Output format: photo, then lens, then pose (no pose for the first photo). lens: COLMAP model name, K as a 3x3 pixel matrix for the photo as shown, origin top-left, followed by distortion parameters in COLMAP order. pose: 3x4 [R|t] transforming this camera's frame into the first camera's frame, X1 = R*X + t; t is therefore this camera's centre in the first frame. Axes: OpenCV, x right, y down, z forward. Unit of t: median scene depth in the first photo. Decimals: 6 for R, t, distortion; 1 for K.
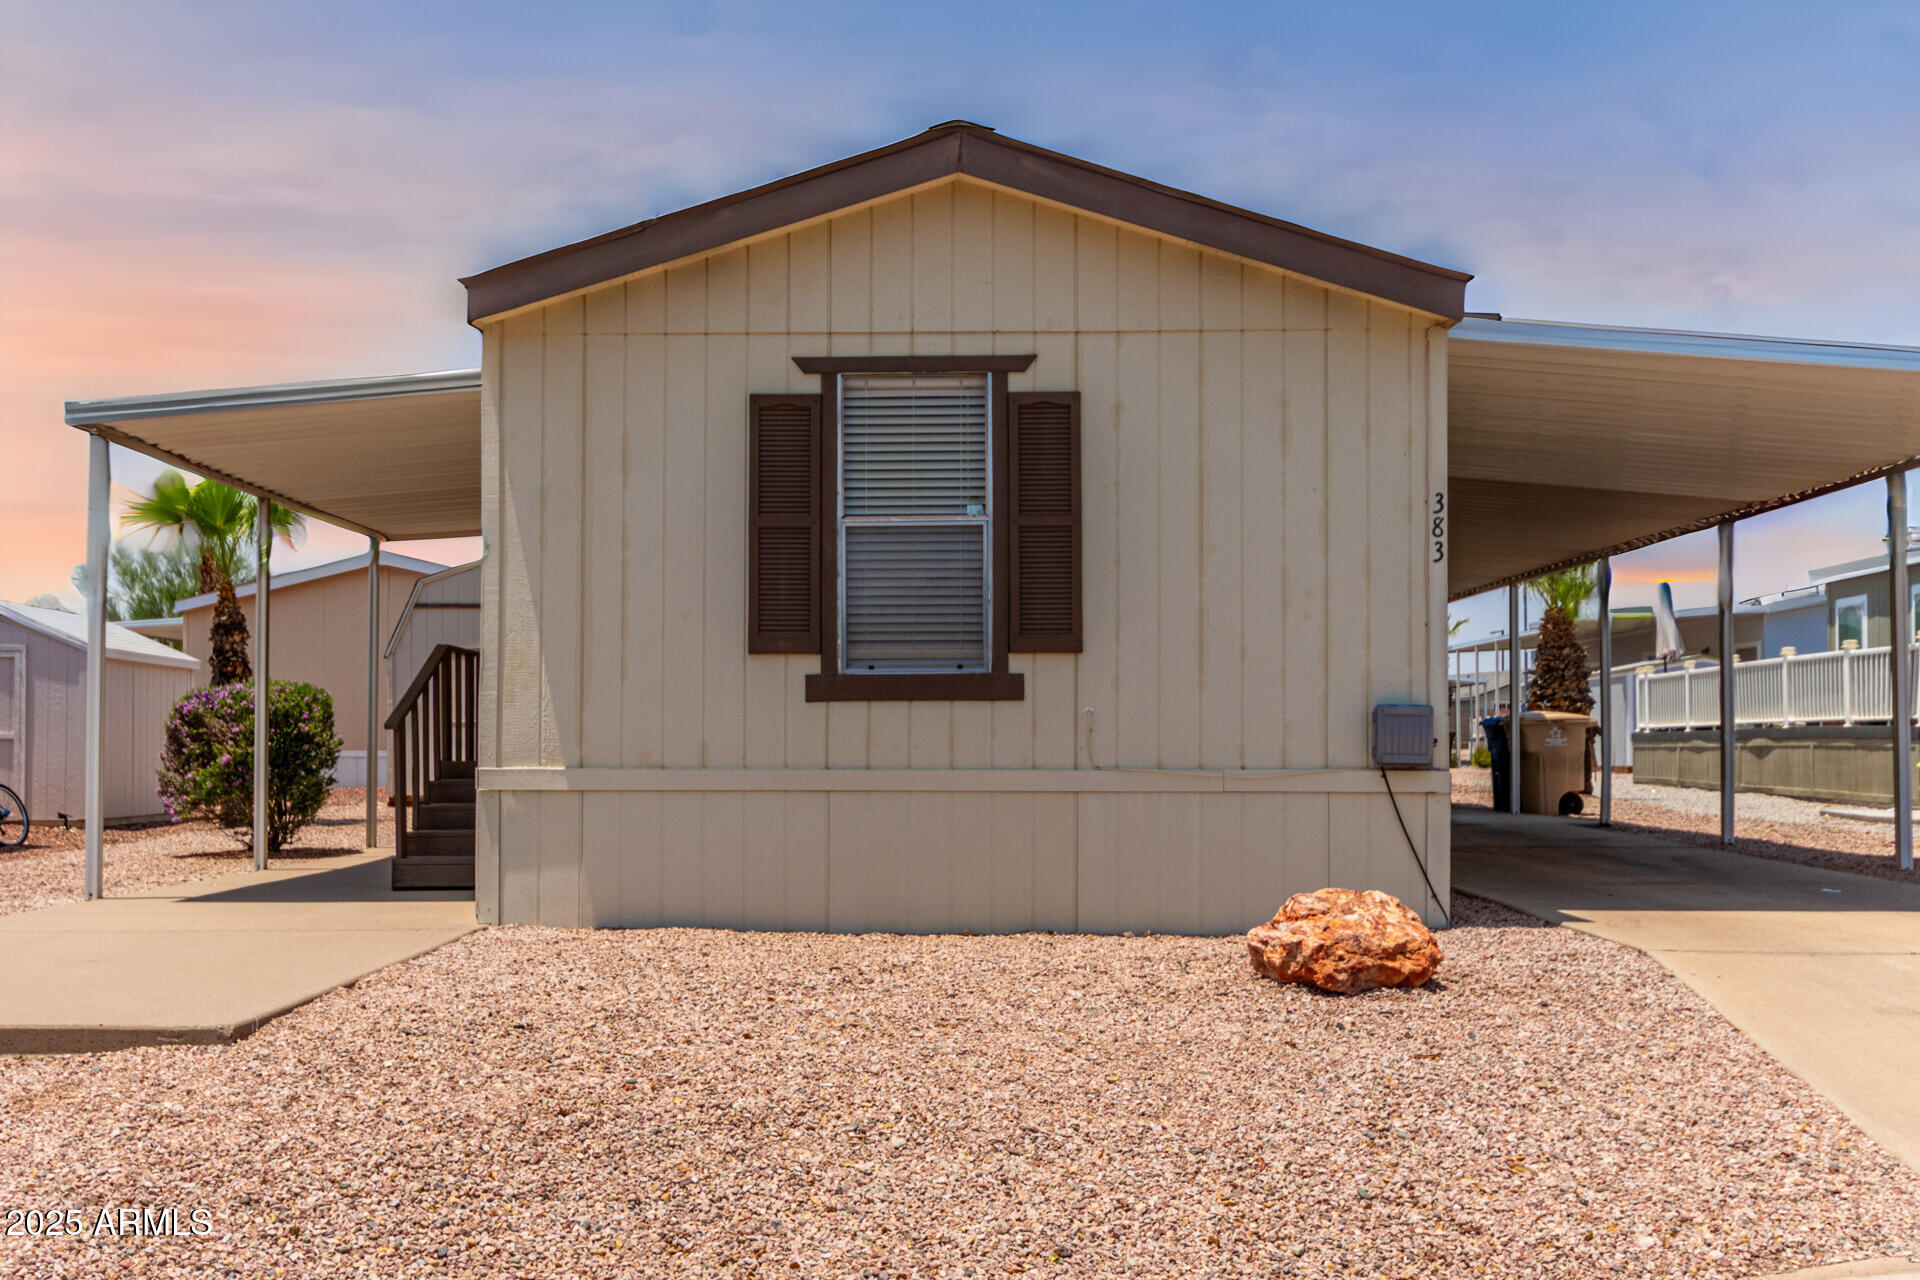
lens RADIAL K [[2049.4, 0, 957.1], [0, 2049.4, 717.1], [0, 0, 1]] dist [-0.005837, -0.001496]
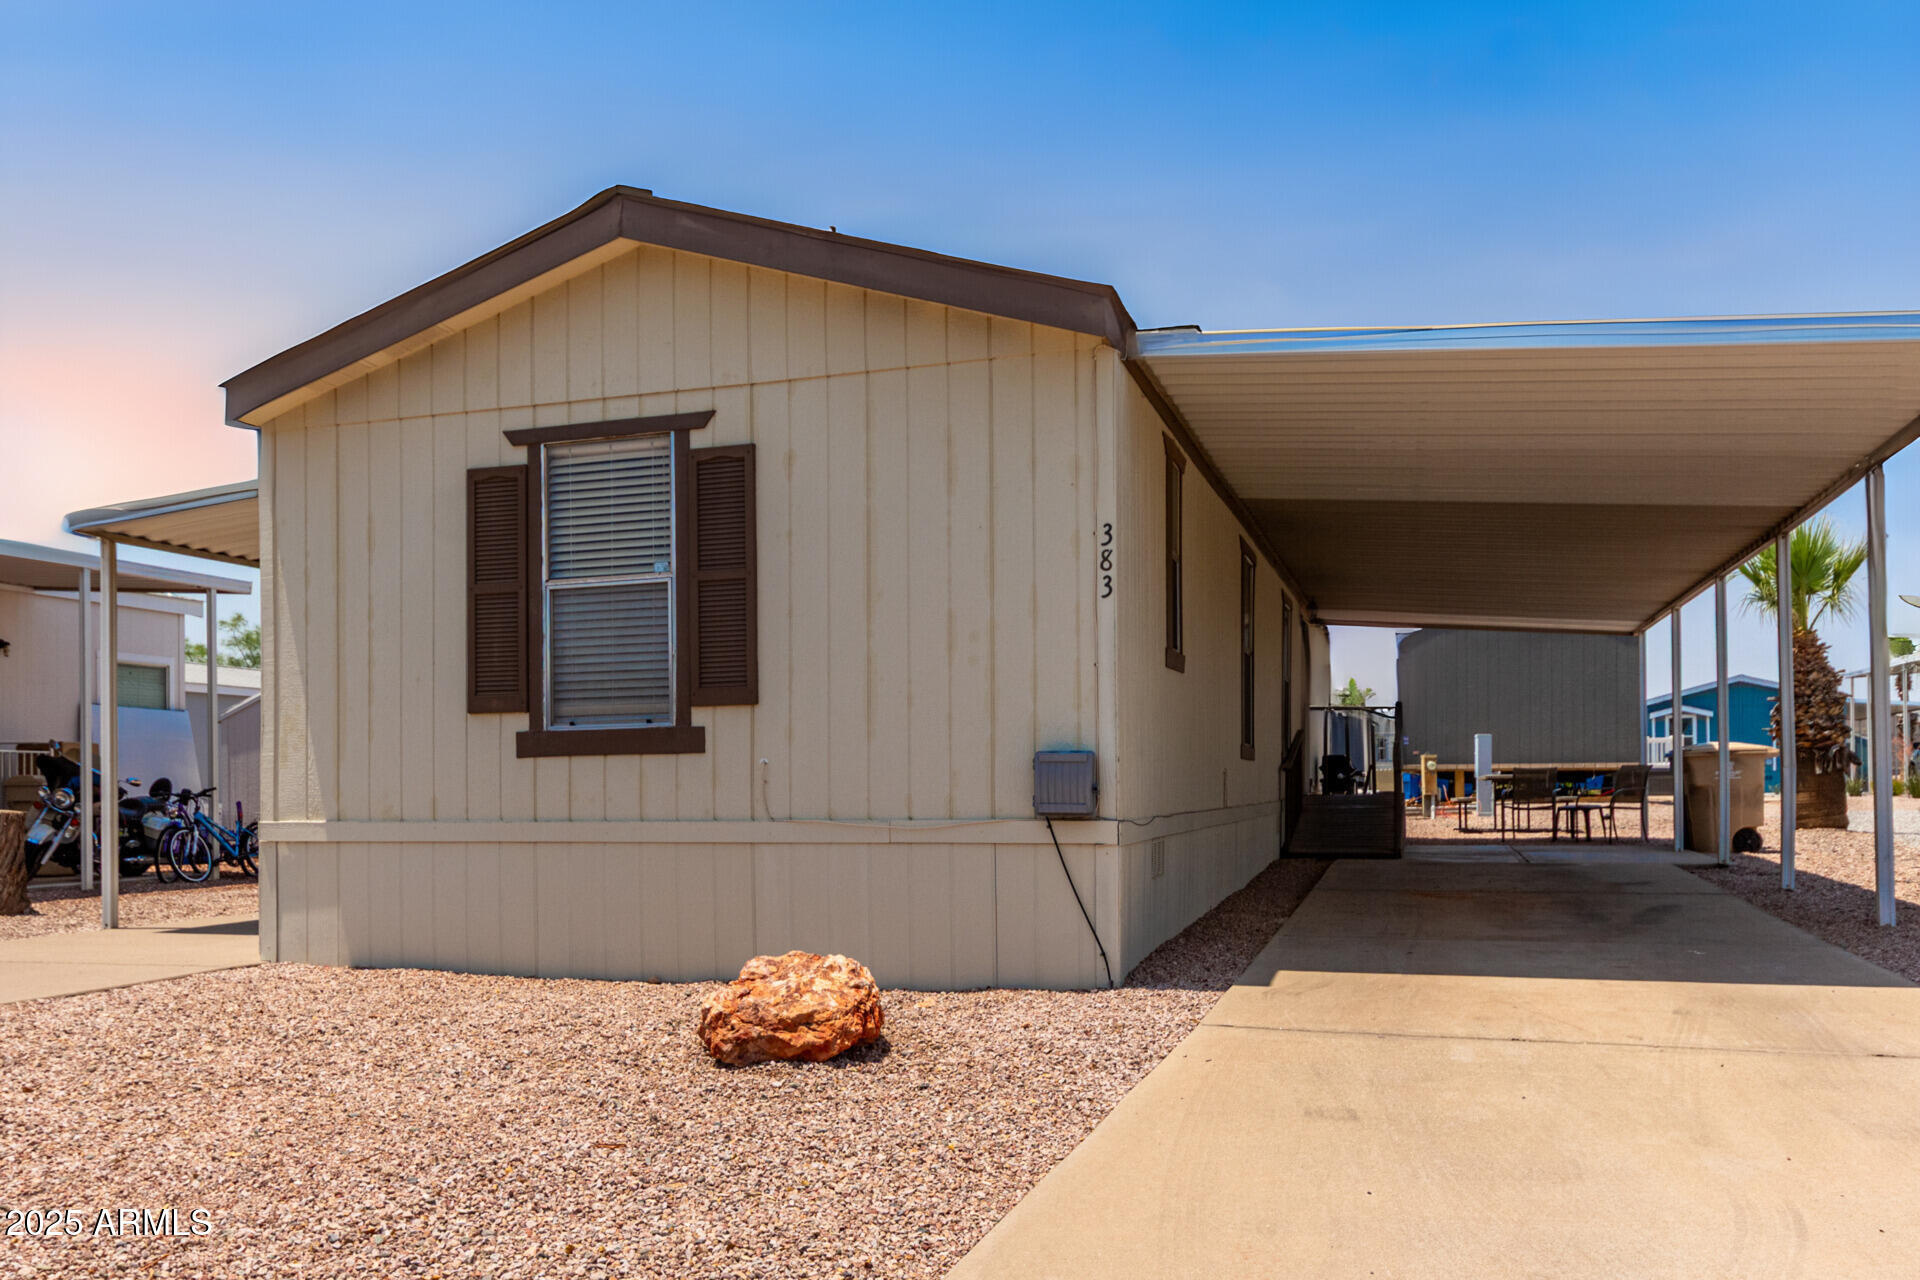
lens RADIAL K [[1791.8, 0, 959.5], [0, 1791.8, 779.6], [0, 0, 1]] dist [0.000749, 0.000747]
pose [[0.940520, -0.011386, -0.339546, 0.451924], [0.016856, 0.999771, 0.013163, -0.004493], [0.339319, -0.018103, 0.940497, 0.208149]]
